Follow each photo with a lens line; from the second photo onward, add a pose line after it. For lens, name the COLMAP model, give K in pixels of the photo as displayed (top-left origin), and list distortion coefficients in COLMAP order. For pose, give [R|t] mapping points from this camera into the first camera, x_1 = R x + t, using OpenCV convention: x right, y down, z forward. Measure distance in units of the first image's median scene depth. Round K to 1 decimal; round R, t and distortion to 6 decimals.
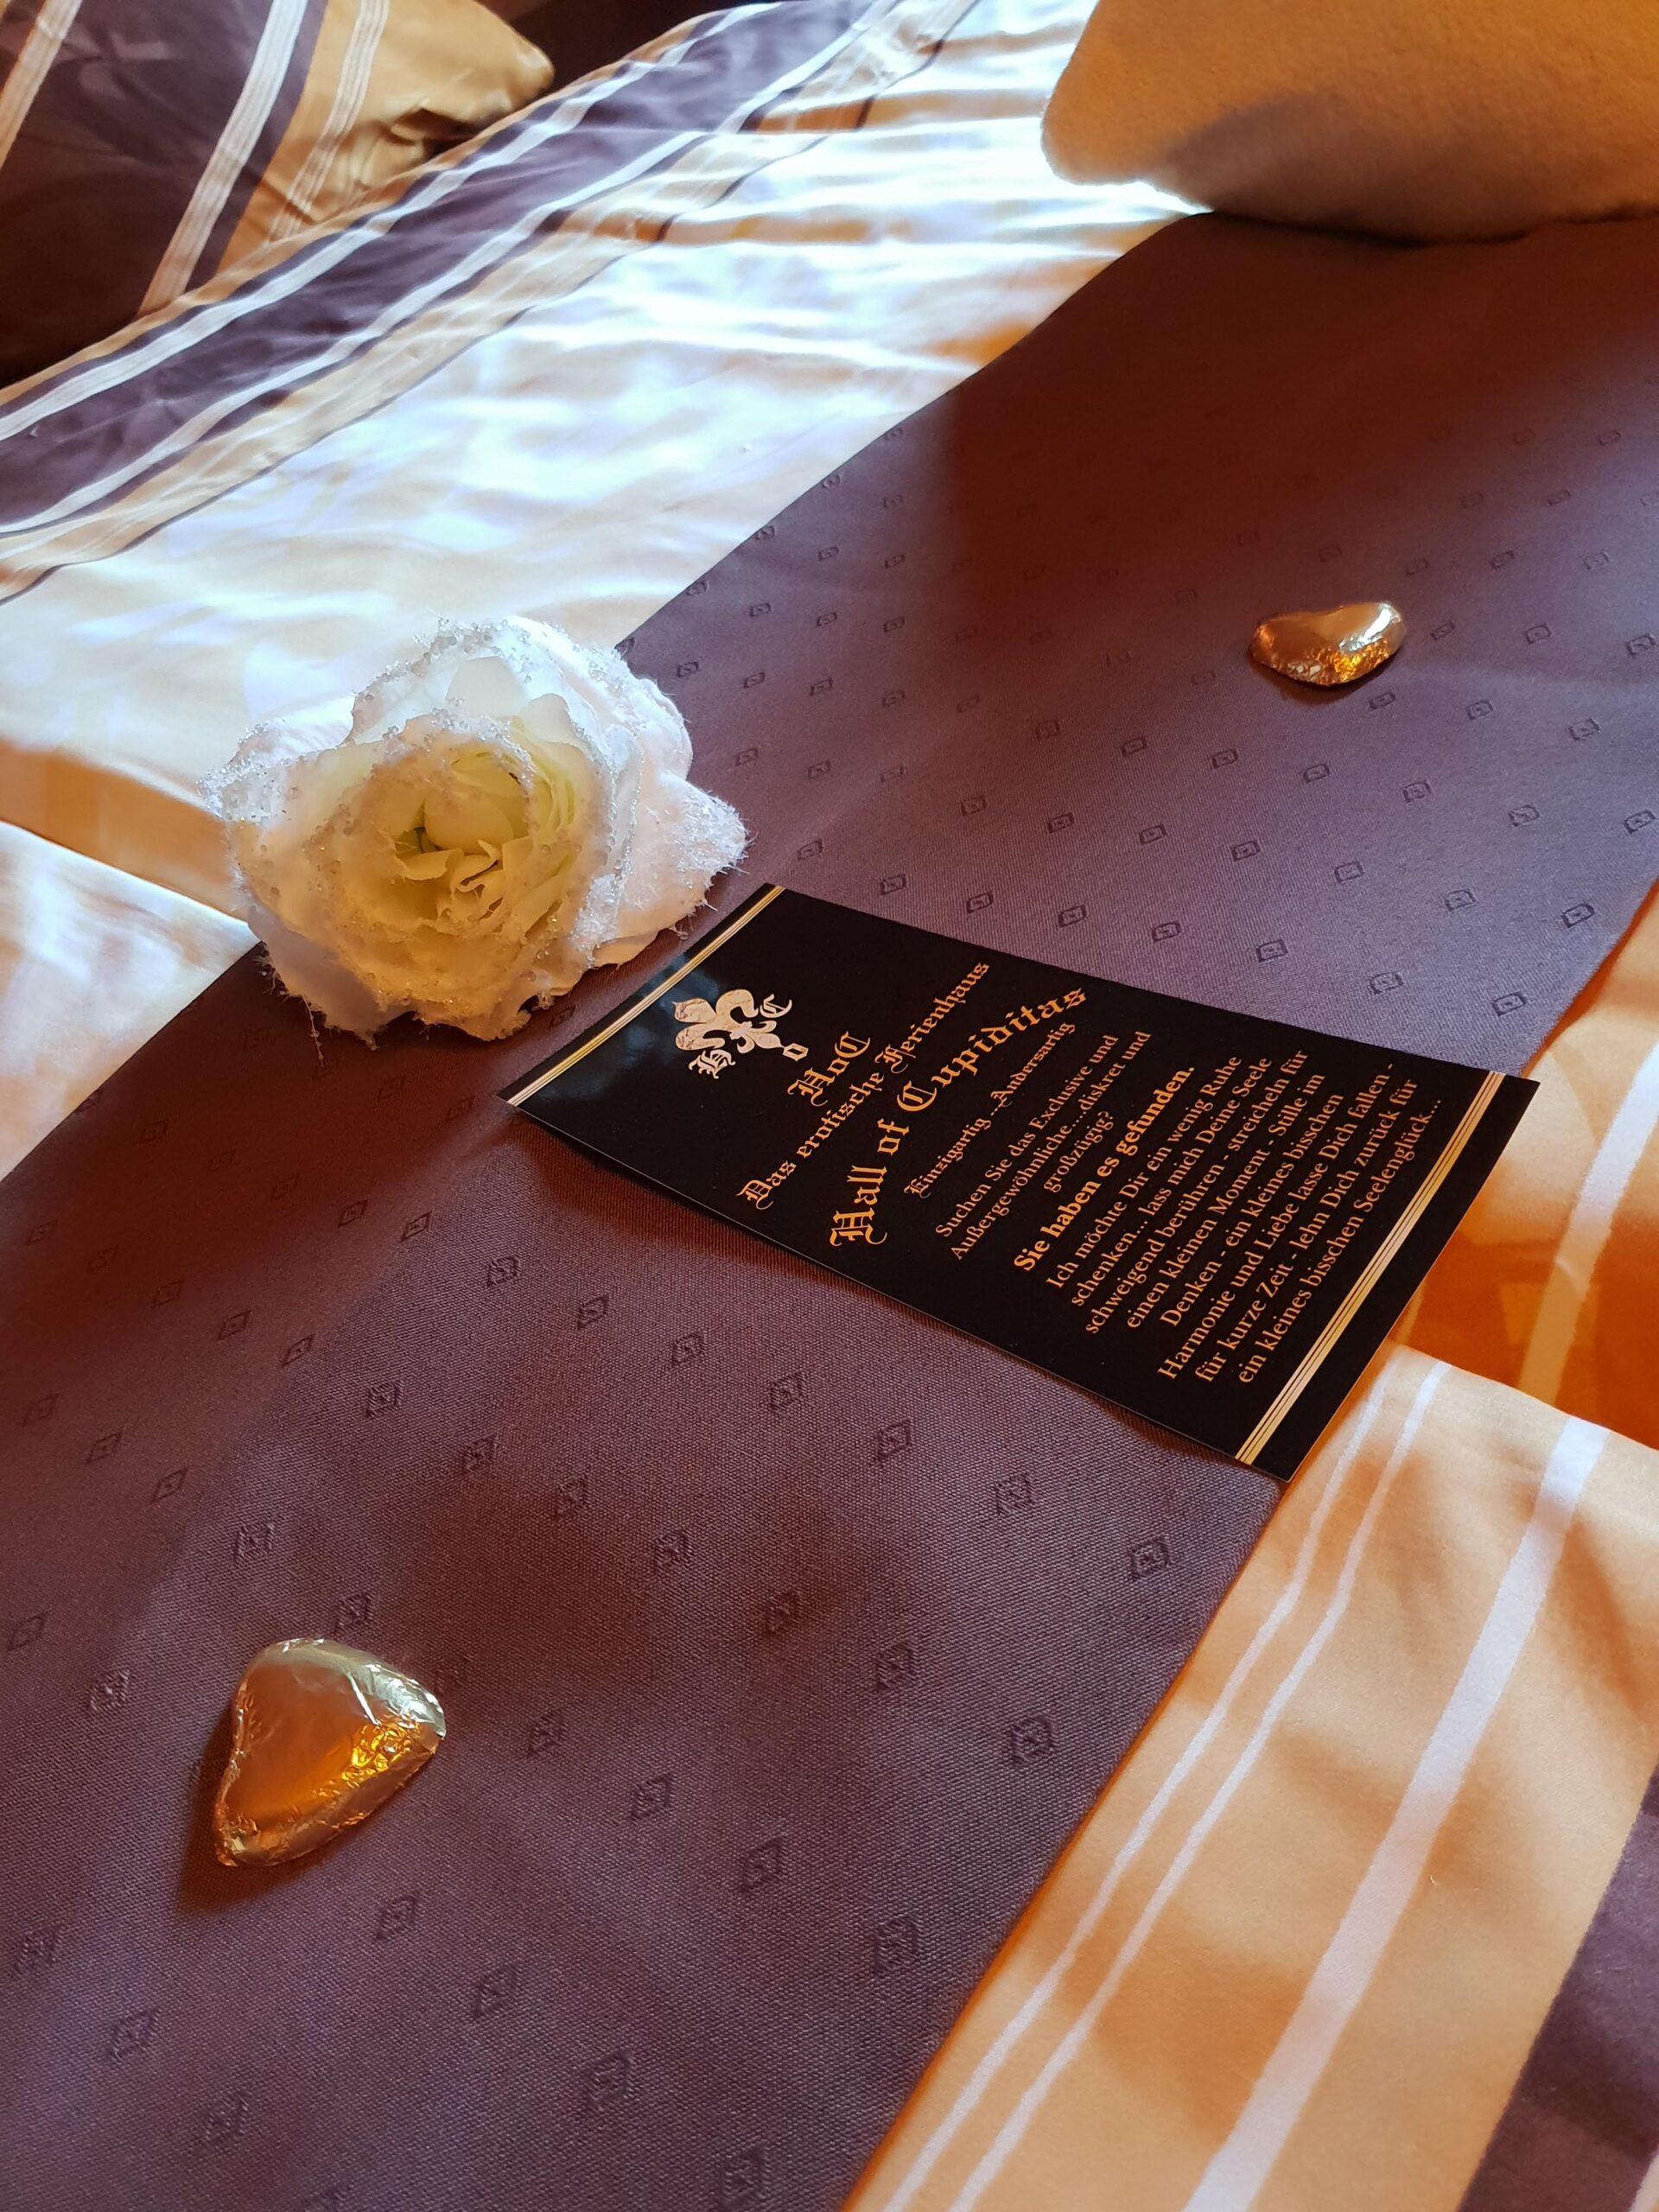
lens RADIAL K [[1654.8, 0, 829.5], [0, 1654.8, 1106.0], [0, 0, 1]] dist [-0.008367, -0.005626]
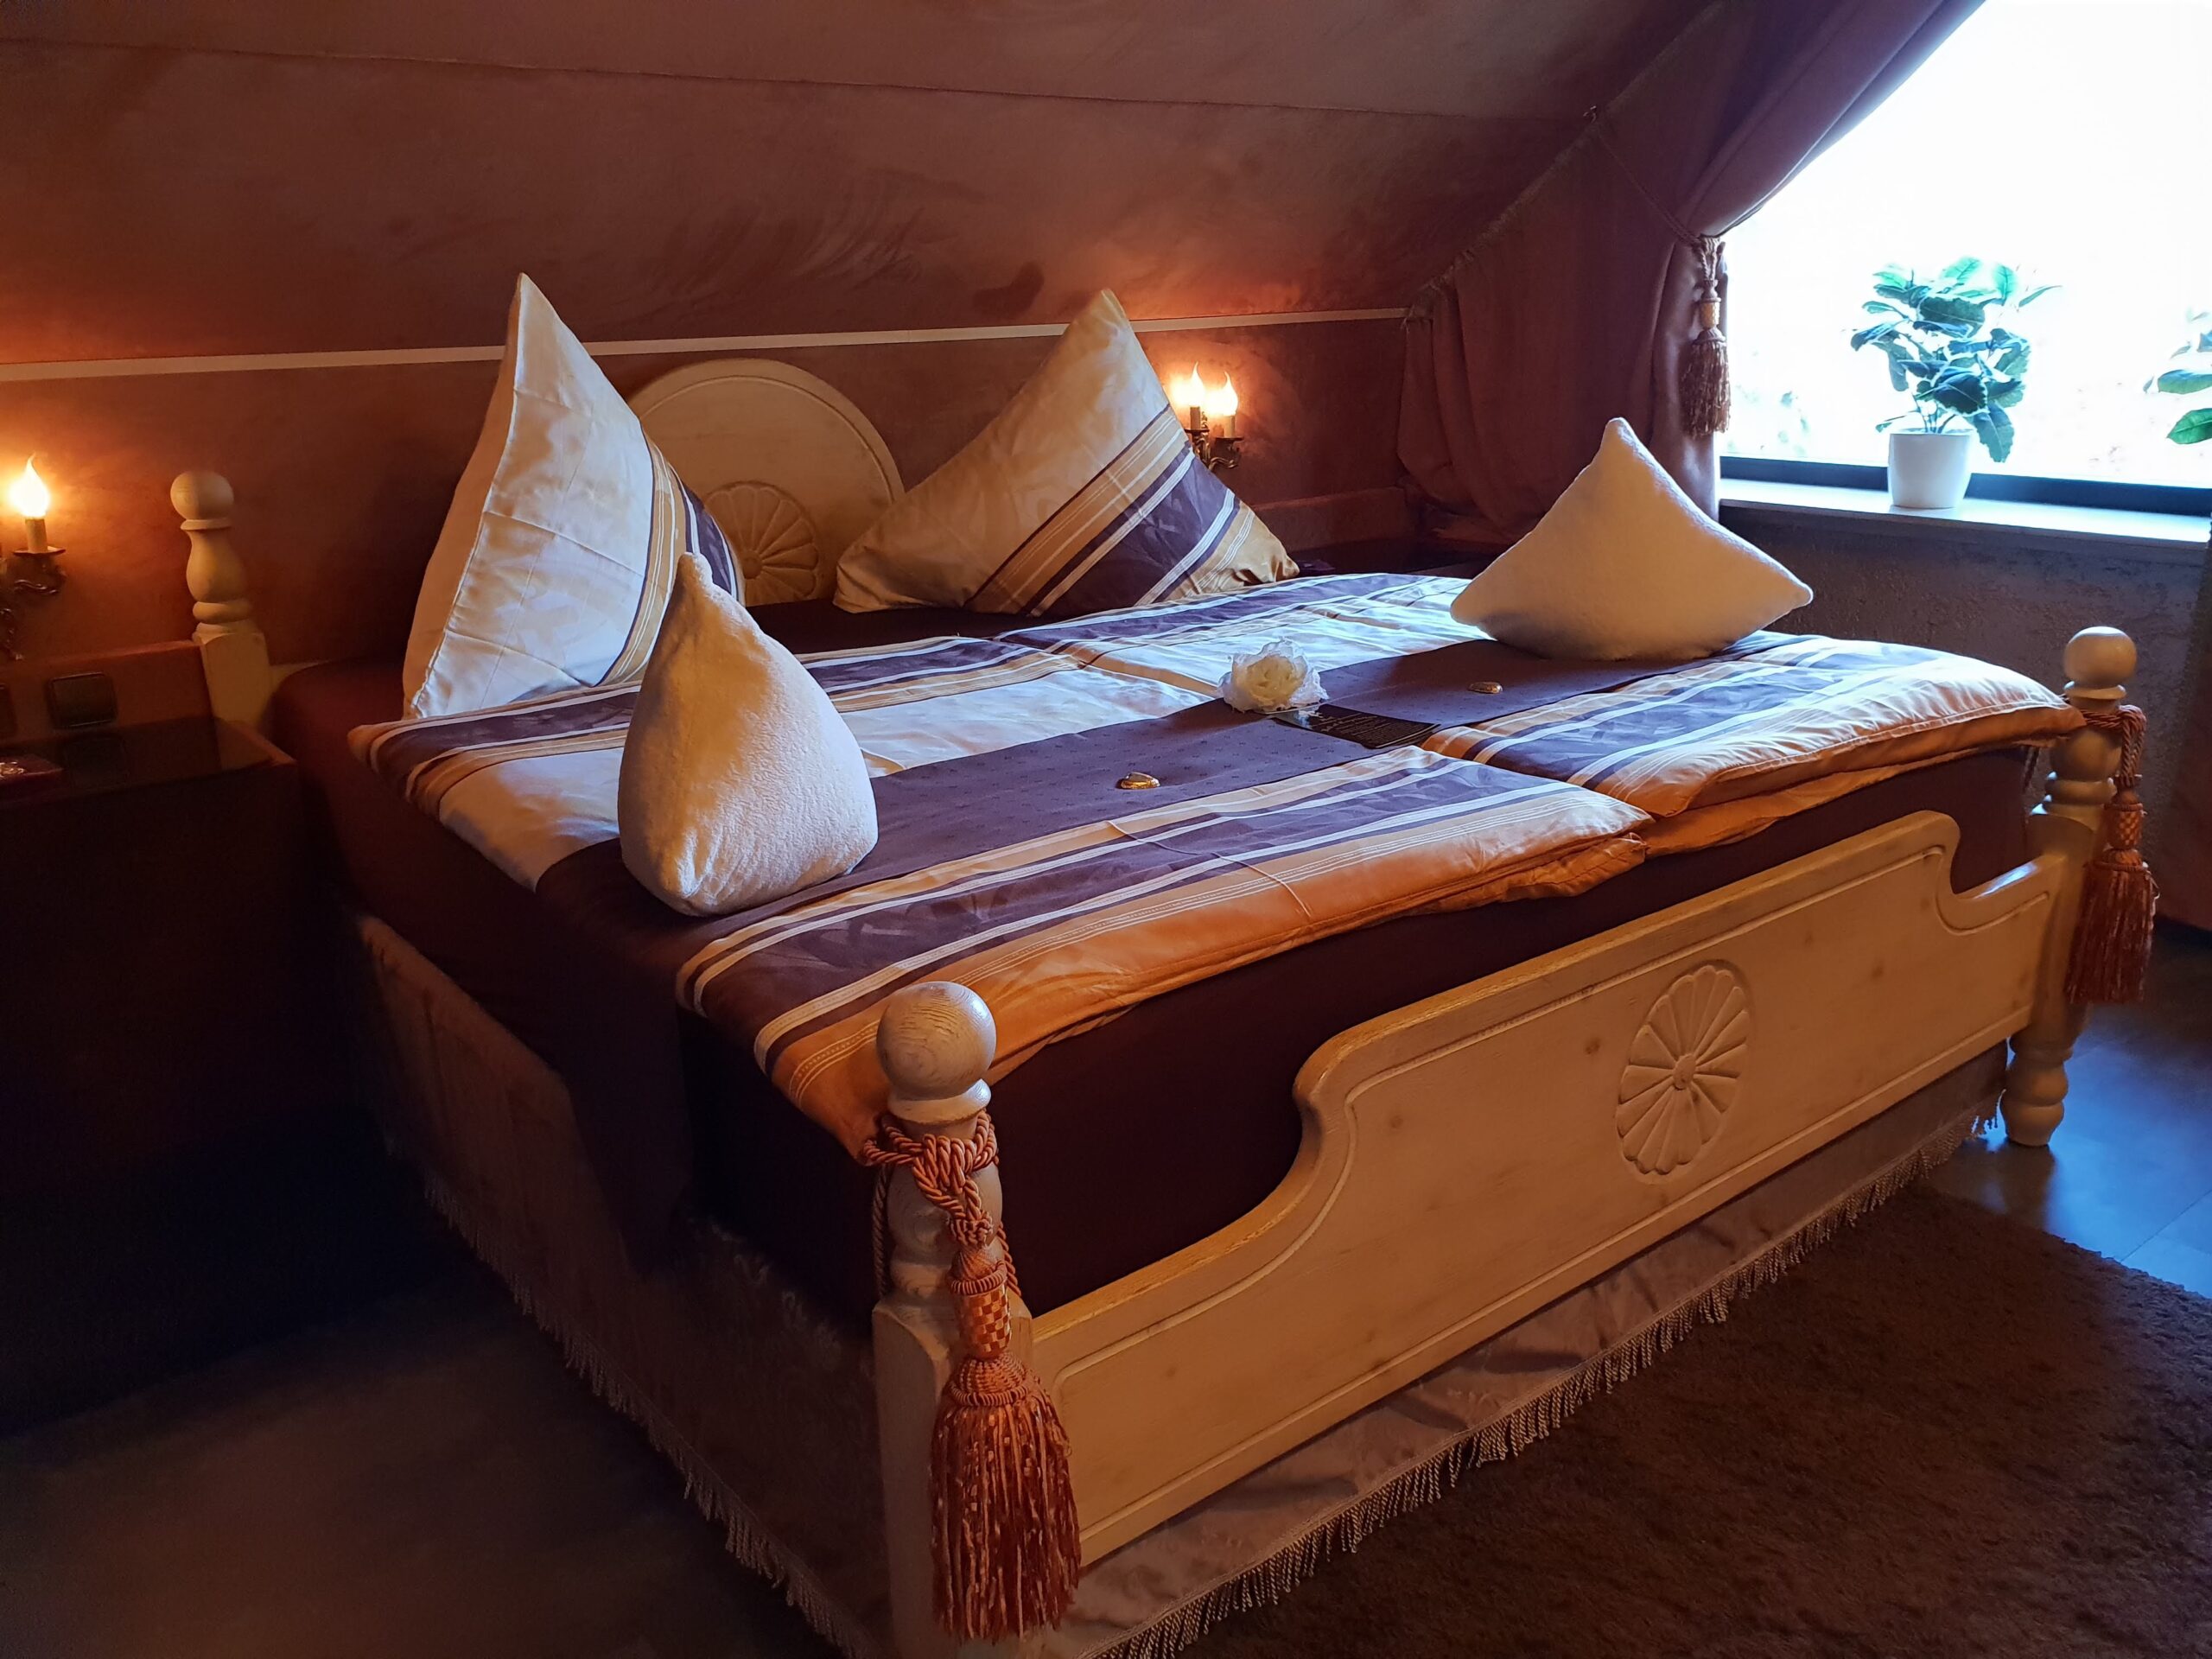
lens RADIAL K [[1791.1, 0, 1162.2], [0, 1791.1, 835.5], [0, 0, 1]] dist [0.065846, -0.122212]
pose [[0.957026, 0.245393, -0.154544, 0.188867], [-0.287648, 0.871015, -0.398237, 1.144038], [0.036886, 0.425577, 0.904170, -1.702391]]
